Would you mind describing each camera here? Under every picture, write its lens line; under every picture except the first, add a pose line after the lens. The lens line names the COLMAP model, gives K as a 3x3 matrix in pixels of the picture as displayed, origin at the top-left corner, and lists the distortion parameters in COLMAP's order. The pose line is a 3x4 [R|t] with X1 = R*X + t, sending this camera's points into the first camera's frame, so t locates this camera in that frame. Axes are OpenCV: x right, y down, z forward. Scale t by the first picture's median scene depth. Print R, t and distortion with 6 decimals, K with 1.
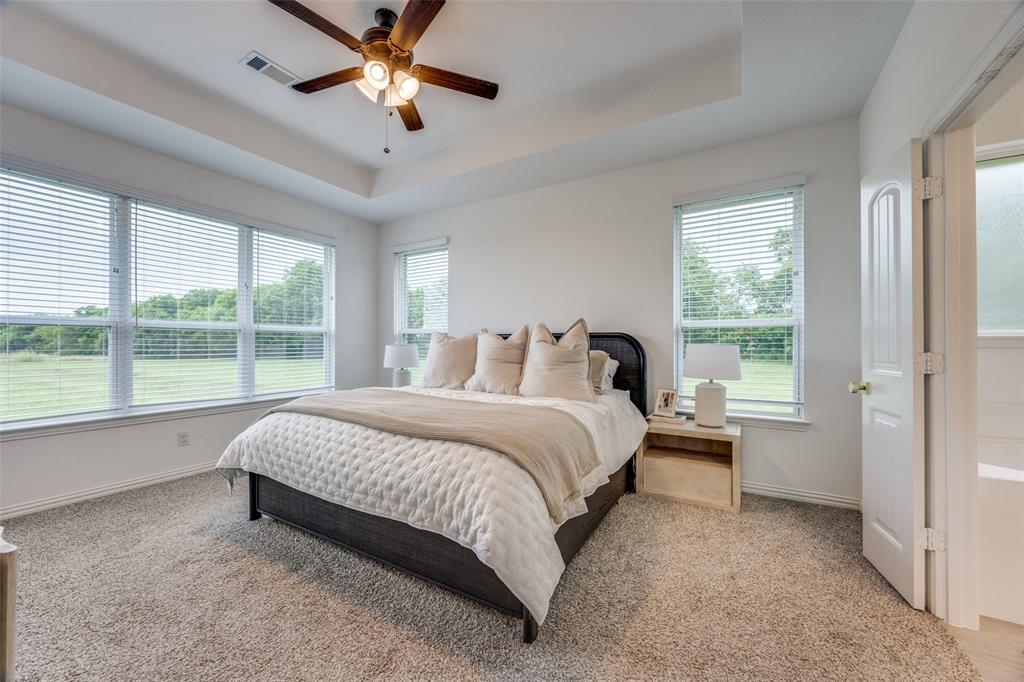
lens RADIAL K [[395.8, 0, 517.5], [0, 395.8, 342.4], [0, 0, 1]] dist [0.000277, -0.000102]
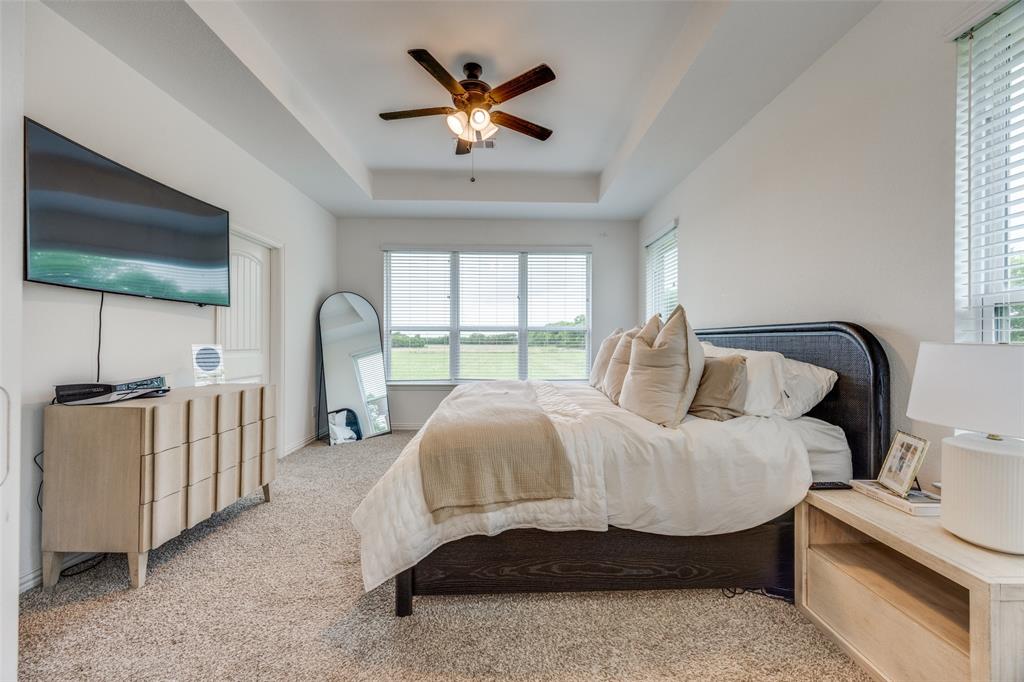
lens RADIAL K [[395.8, 0, 507.4], [0, 395.8, 340.4], [0, 0, 1]] dist [0.000277, -0.000102]
pose [[0.521053, 0.001571, -0.853523, 0.496560], [-0.001102, 0.999999, 0.001168, 0.001354], [0.853523, 0.000332, 0.521054, 0.309867]]
